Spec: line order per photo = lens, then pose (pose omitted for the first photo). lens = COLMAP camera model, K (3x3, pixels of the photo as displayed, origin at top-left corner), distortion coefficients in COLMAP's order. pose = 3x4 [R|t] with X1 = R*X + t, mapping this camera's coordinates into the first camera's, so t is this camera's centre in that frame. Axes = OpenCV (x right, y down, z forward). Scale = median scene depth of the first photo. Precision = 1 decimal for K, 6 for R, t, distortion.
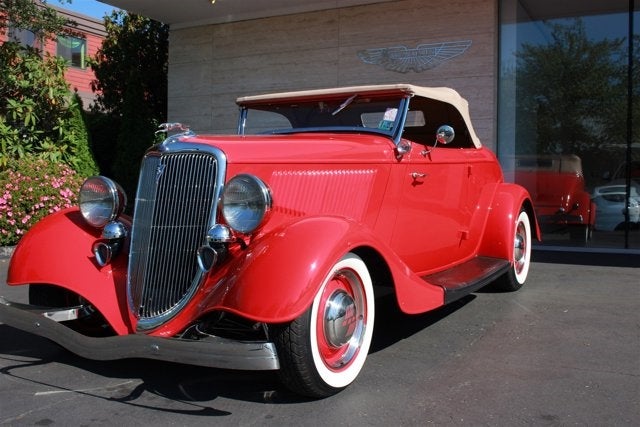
lens RADIAL K [[688.2, 0, 320.0], [0, 688.2, 213.5], [0, 0, 1]] dist [-0.131128, 0.158455]
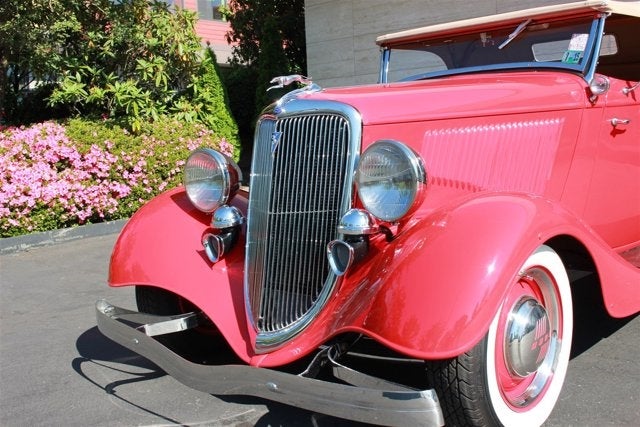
lens RADIAL K [[688.2, 0, 320.0], [0, 688.2, 213.5], [0, 0, 1]] dist [-0.131128, 0.158455]
pose [[0.973916, -0.032016, -0.224638, -0.015236], [0.050800, 0.995632, 0.078341, -0.035273], [0.221148, -0.087709, 0.971288, 0.239485]]
